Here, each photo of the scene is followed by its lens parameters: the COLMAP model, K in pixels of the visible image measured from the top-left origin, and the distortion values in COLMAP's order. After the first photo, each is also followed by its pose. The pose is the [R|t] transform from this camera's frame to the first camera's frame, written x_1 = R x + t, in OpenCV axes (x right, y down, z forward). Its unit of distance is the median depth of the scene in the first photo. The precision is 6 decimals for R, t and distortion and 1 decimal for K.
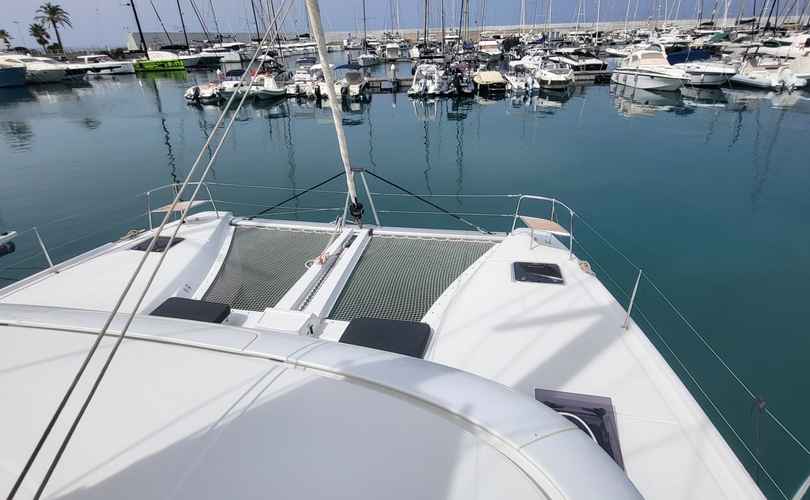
lens RADIAL K [[425.3, 0, 391.9], [0, 425.3, 263.7], [0, 0, 1]] dist [0.029720, -0.021379]
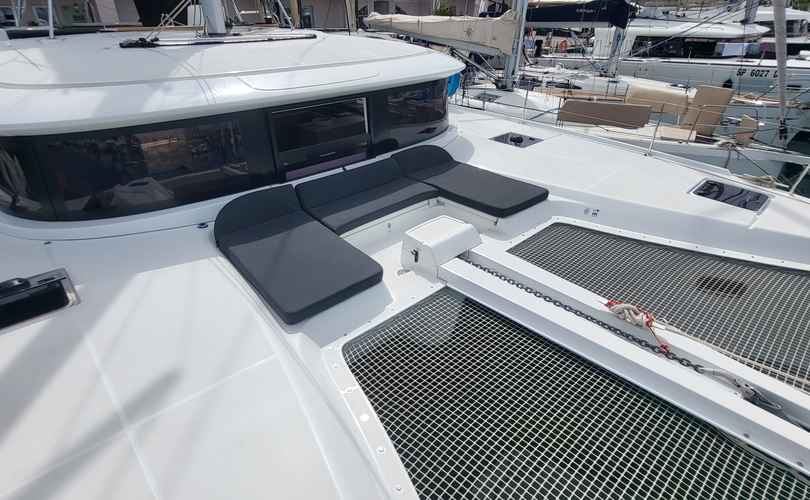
lens RADIAL K [[425.3, 0, 391.9], [0, 425.3, 263.7], [0, 0, 1]] dist [0.029720, -0.021379]
pose [[-0.554377, 0.446848, -0.702134, 0.034803], [-0.383483, 0.611601, 0.692015, -0.032435], [0.738652, 0.652894, -0.167699, 0.106350]]
